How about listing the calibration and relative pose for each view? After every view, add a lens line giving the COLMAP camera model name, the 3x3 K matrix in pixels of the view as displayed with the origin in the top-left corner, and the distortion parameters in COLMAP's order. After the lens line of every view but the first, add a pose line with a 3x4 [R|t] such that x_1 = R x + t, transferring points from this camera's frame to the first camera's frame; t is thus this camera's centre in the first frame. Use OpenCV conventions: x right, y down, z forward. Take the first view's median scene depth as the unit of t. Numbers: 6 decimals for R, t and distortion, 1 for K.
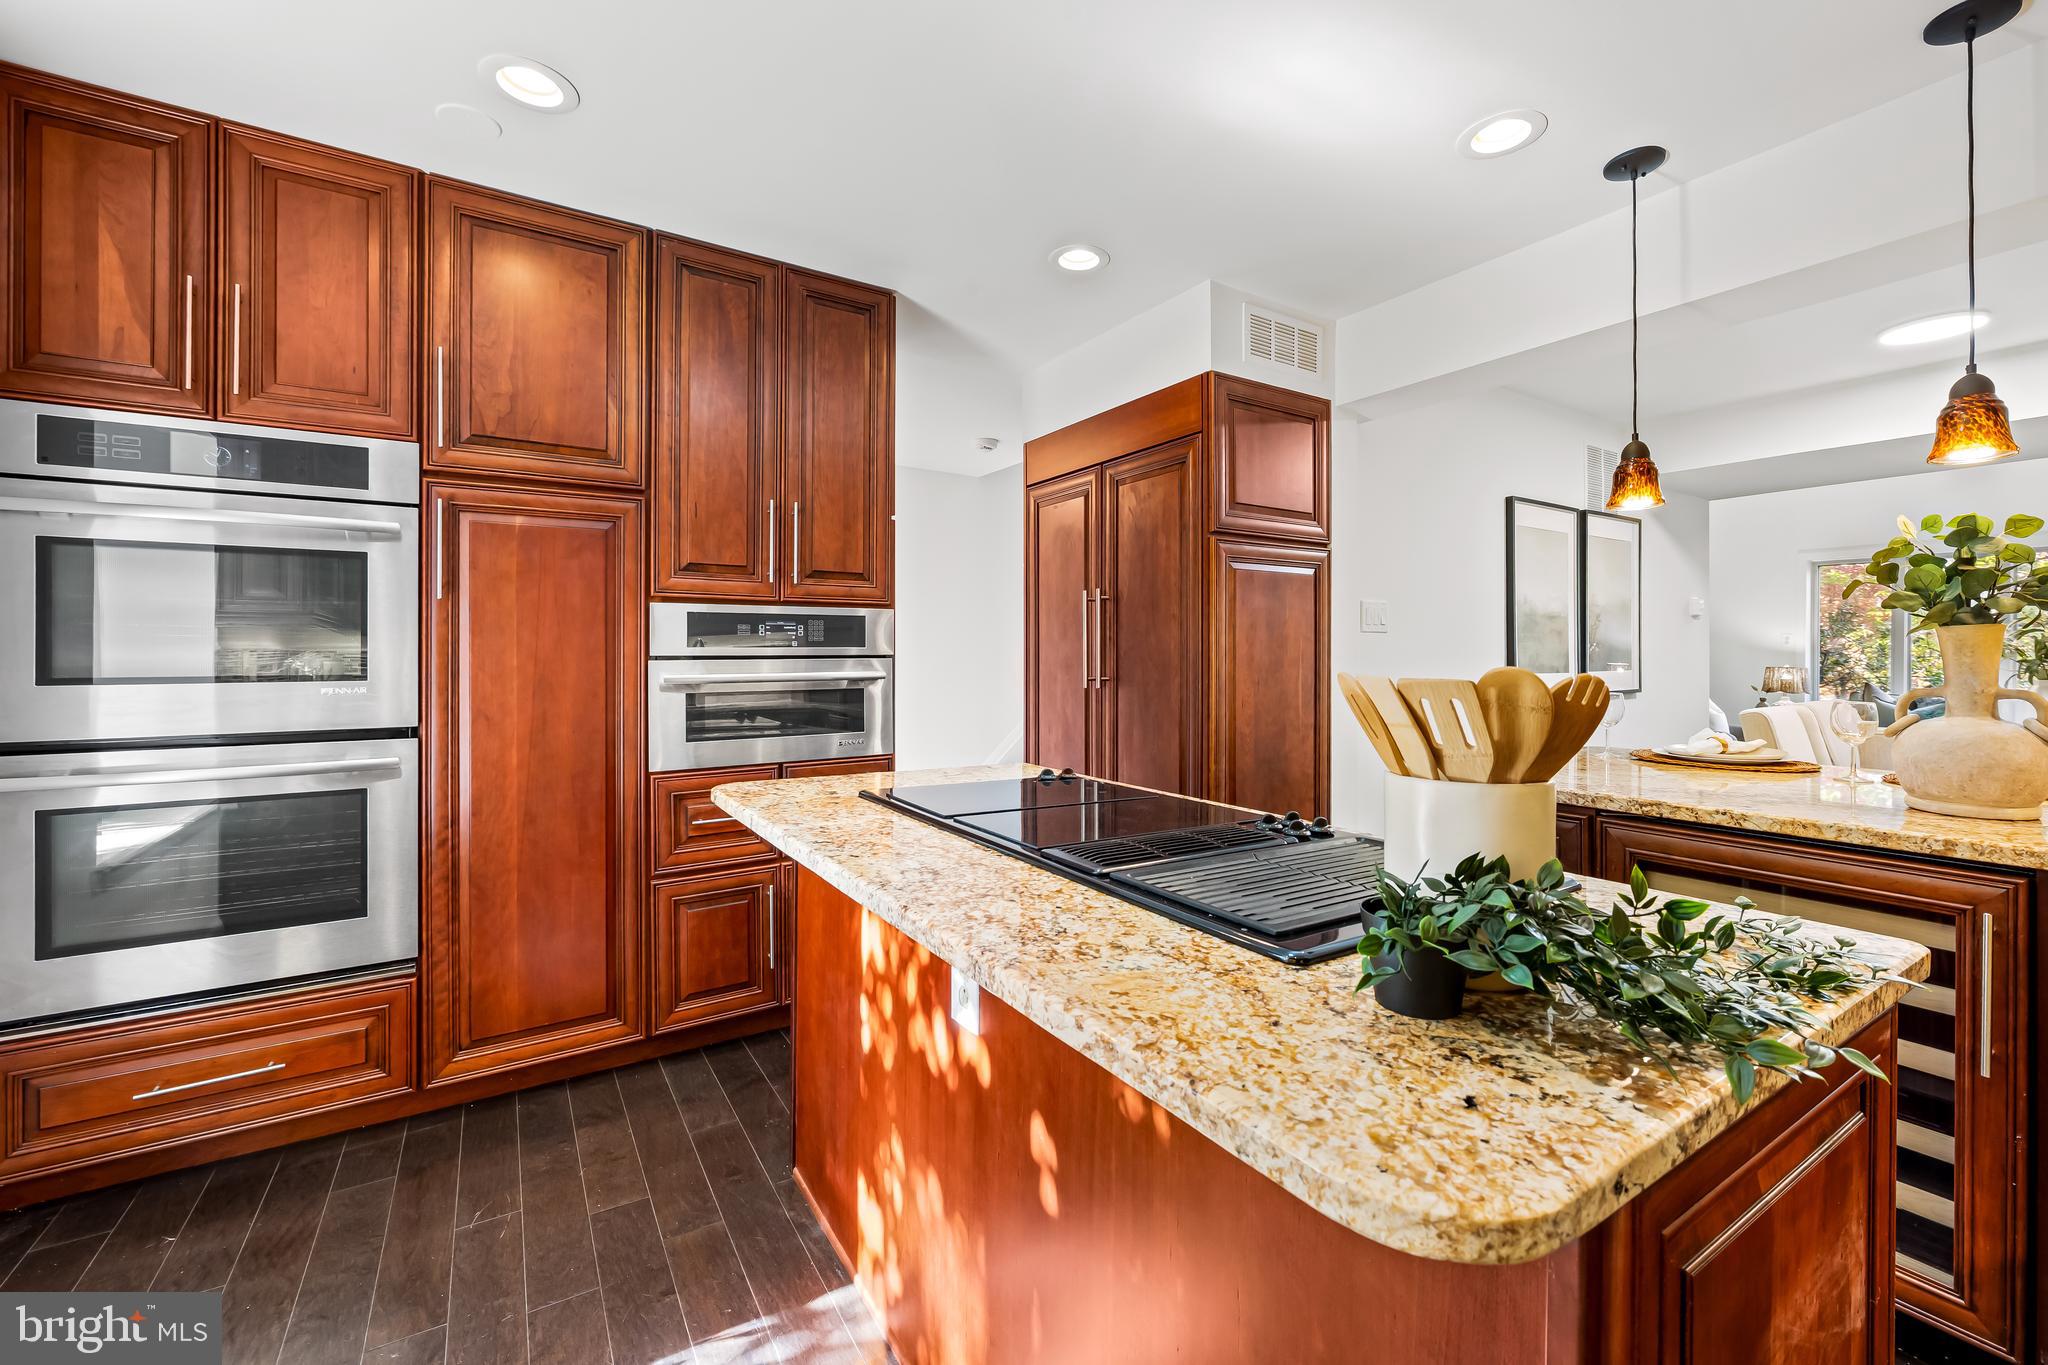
lens RADIAL K [[838.8, 0, 1027.4], [0, 838.8, 654.8], [0, 0, 1]] dist [-0.007639, 0.000179]
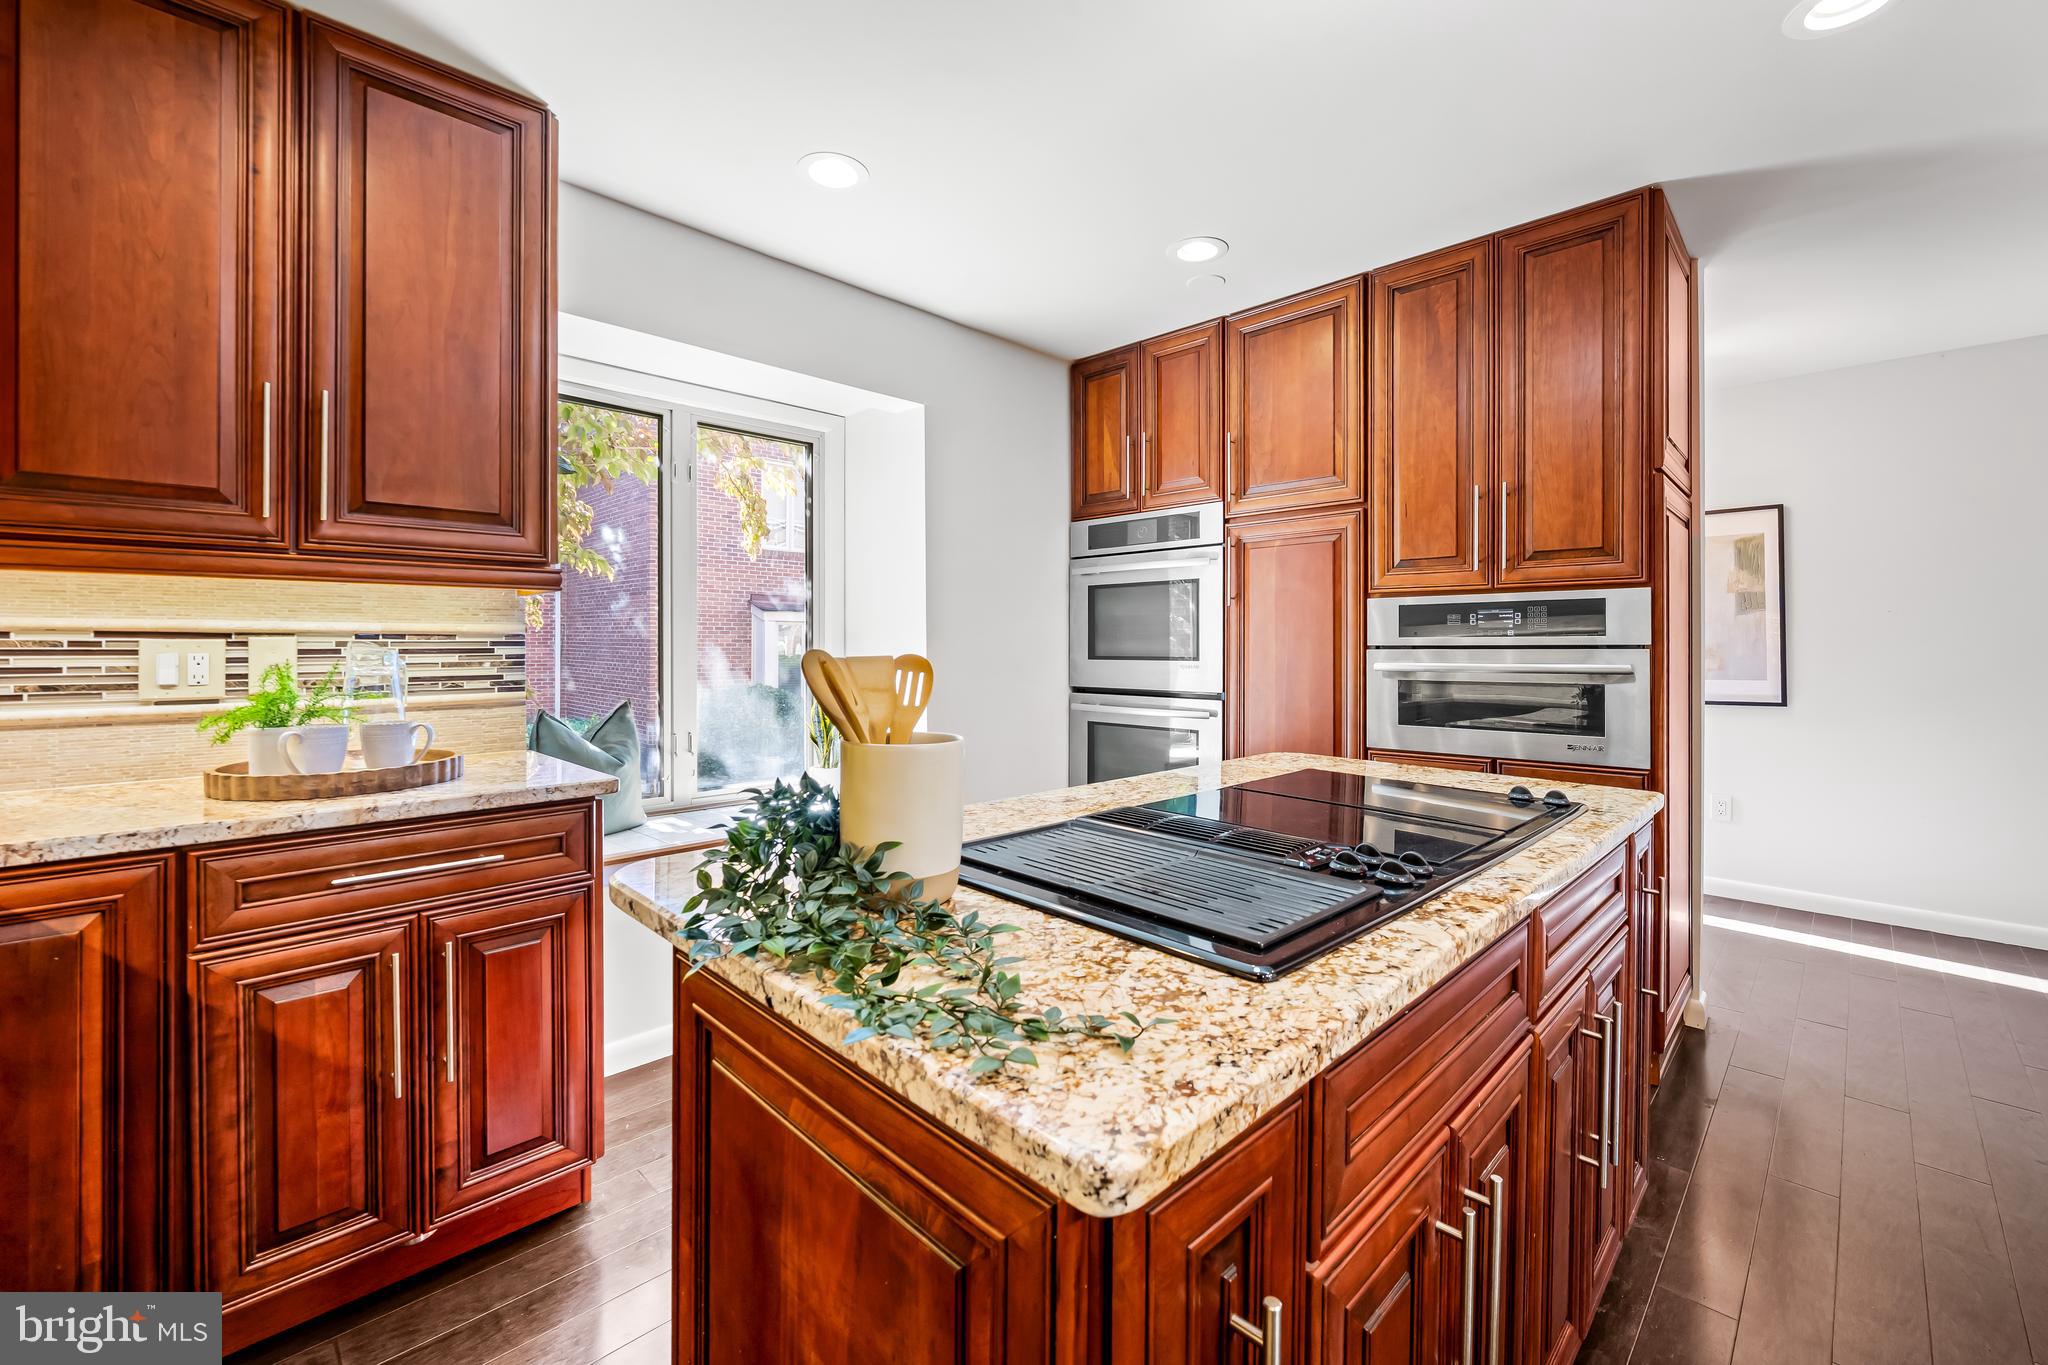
lens RADIAL K [[838.8, 0, 1027.4], [0, 838.8, 654.8], [0, 0, 1]] dist [-0.007639, 0.000179]
pose [[0.210896, 0.012023, -0.977435, 0.555022], [-0.003115, 0.999928, 0.011628, 0.001984], [0.977504, 0.000592, 0.210918, 0.292932]]
